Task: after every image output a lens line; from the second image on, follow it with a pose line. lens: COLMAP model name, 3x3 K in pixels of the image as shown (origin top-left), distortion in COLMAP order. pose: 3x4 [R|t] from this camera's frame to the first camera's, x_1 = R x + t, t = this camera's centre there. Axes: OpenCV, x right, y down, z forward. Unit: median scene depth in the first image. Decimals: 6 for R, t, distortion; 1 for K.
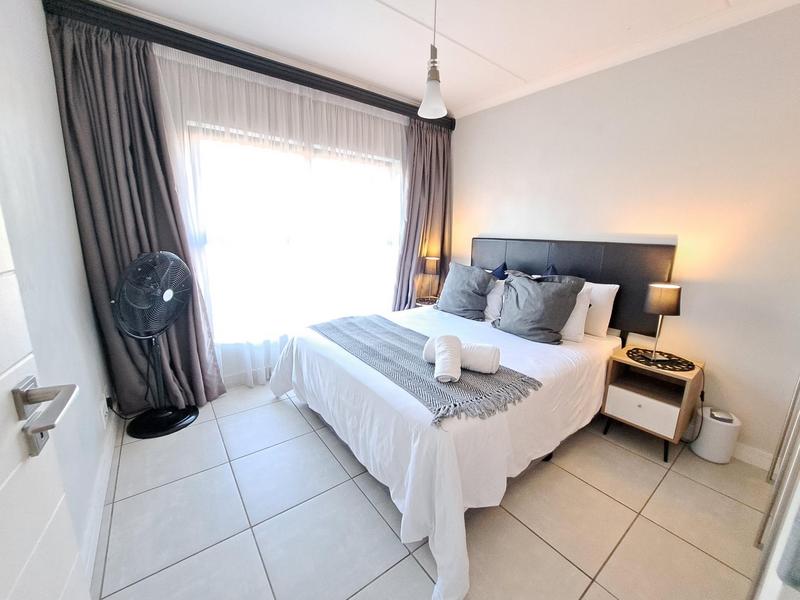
lens RADIAL K [[317.6, 0, 400.2], [0, 317.6, 297.2], [0, 0, 1]] dist [-0.013732, -0.000004]
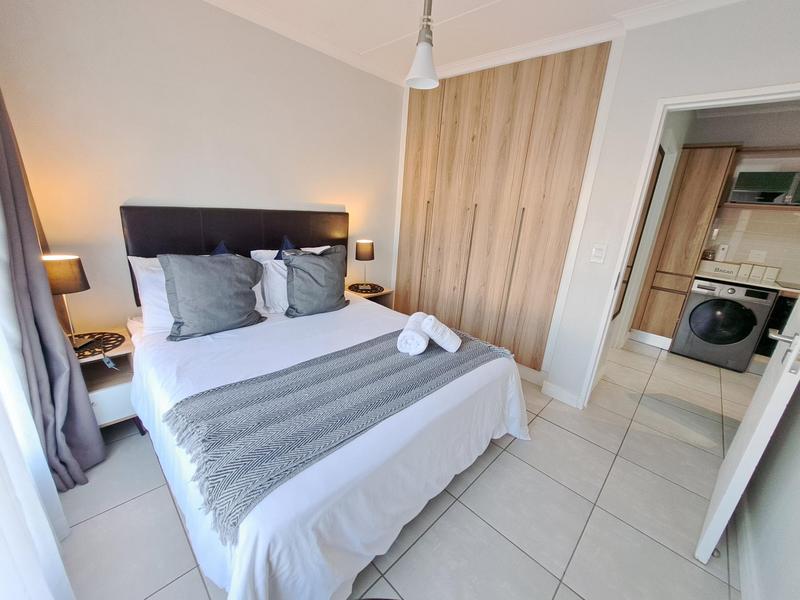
lens RADIAL K [[317.6, 0, 400.2], [0, 317.6, 297.2], [0, 0, 1]] dist [-0.013732, -0.000004]
pose [[-0.147121, -0.313174, 0.938231, -0.615089], [0.128017, 0.934546, 0.332017, -0.235295], [-0.980799, 0.168956, -0.097400, 0.882859]]
